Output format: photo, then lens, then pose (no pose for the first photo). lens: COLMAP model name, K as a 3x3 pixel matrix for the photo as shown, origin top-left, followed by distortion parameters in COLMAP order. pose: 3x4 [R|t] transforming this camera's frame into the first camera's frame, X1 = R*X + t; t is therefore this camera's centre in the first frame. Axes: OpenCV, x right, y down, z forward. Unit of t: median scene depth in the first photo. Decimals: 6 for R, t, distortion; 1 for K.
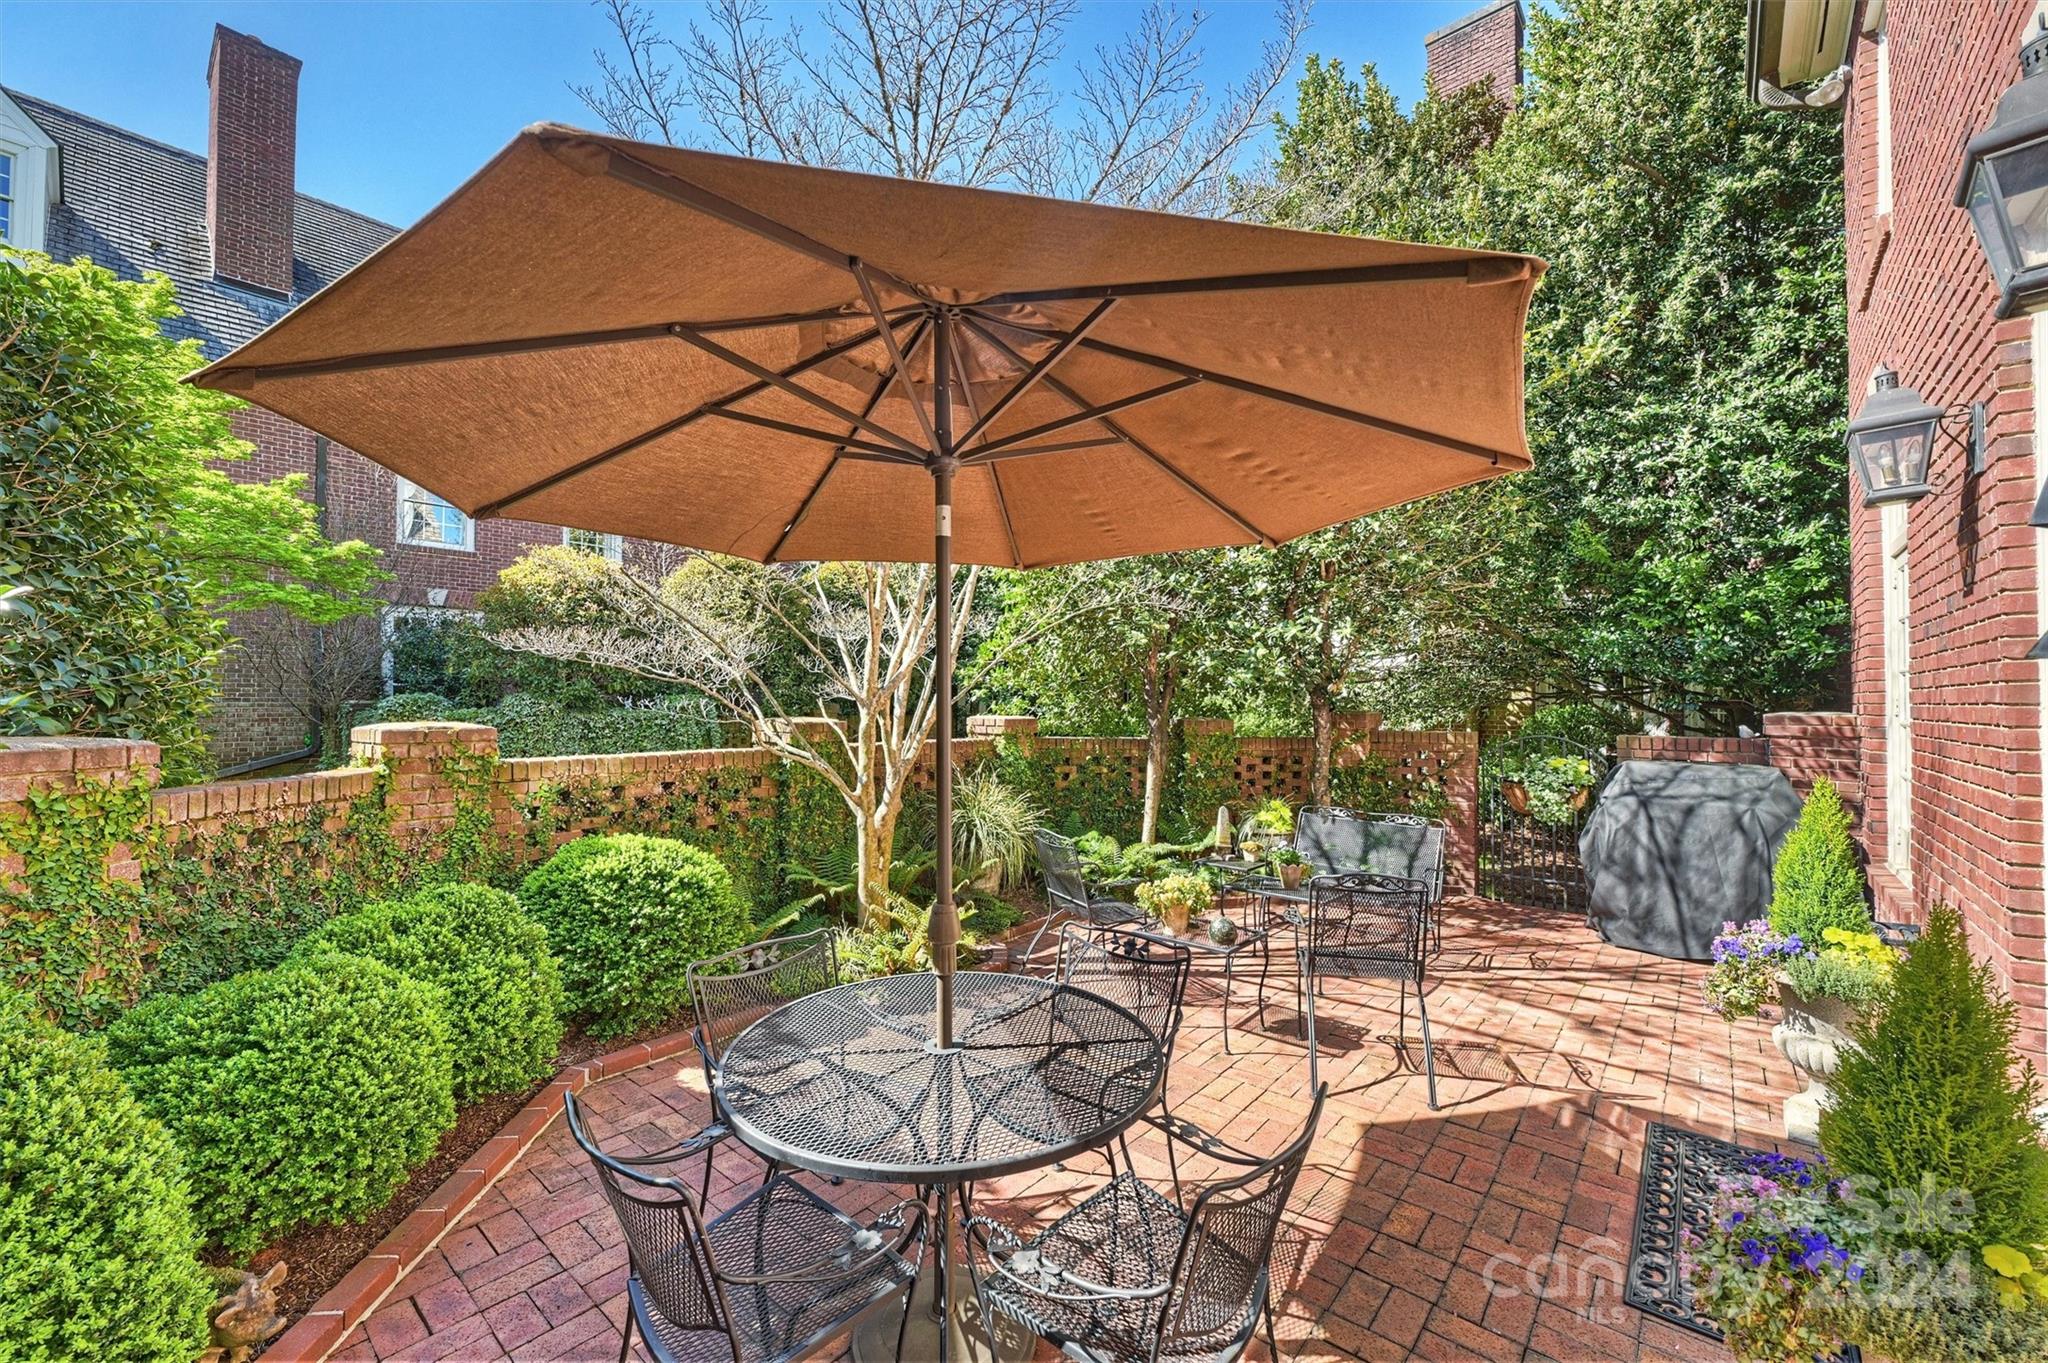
lens RADIAL K [[833.4, 0, 1030.1], [0, 833.4, 692.4], [0, 0, 1]] dist [-0.001069, -0.000086]
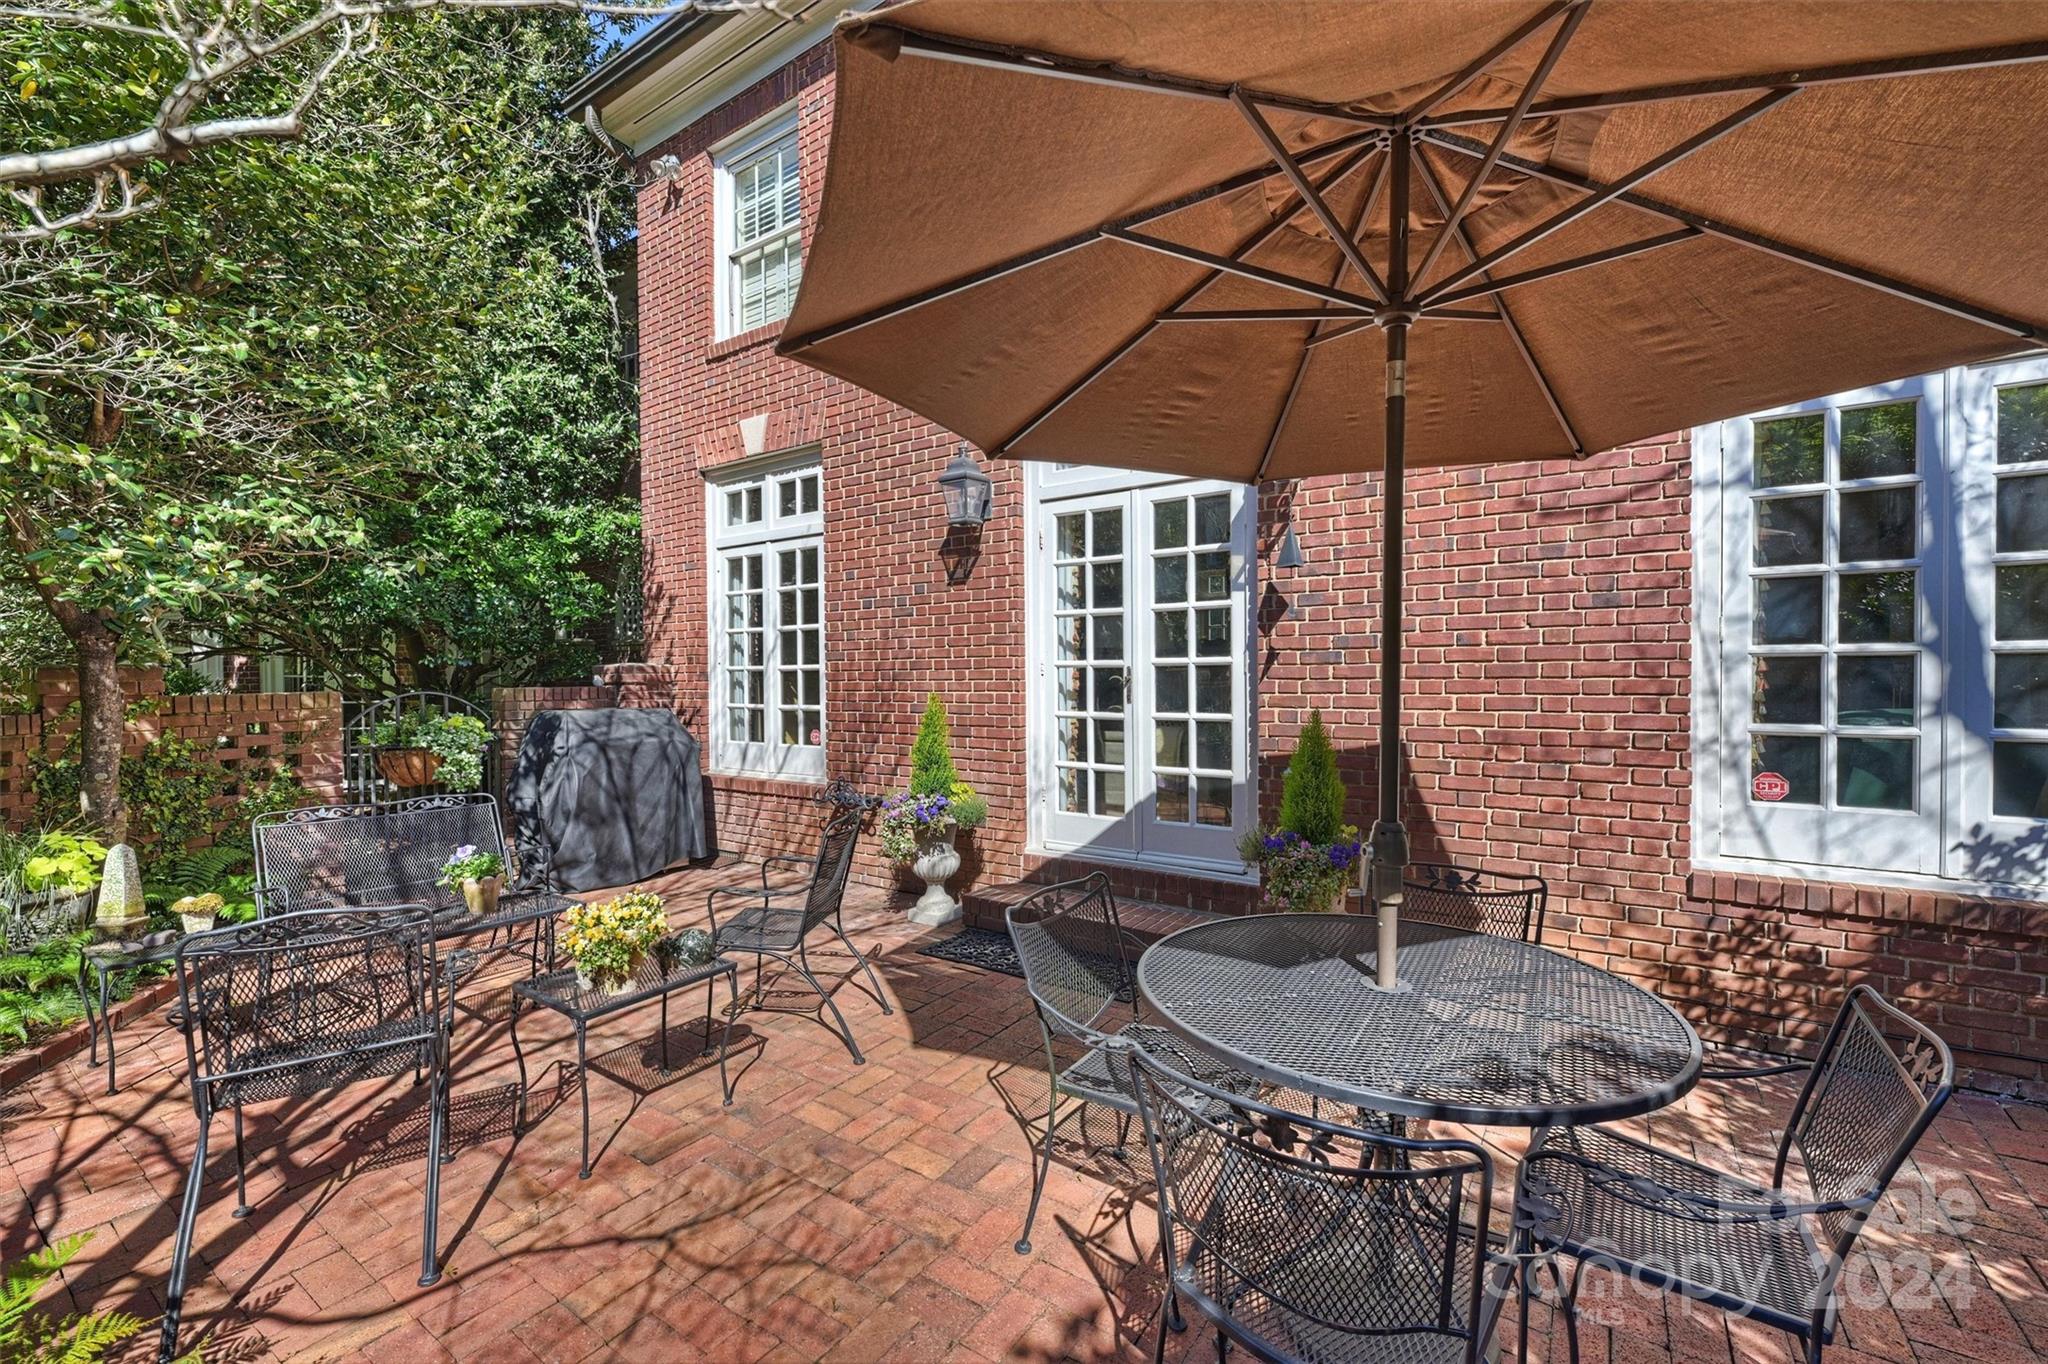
lens RADIAL K [[833.4, 0, 1030.1], [0, 833.4, 692.9], [0, 0, 1]] dist [-0.001069, -0.000086]
pose [[-0.107163, -0.025636, 0.993911, -0.439667], [0.000531, 0.999666, 0.025842, 0.045048], [-0.994241, 0.003297, -0.107113, 0.696966]]
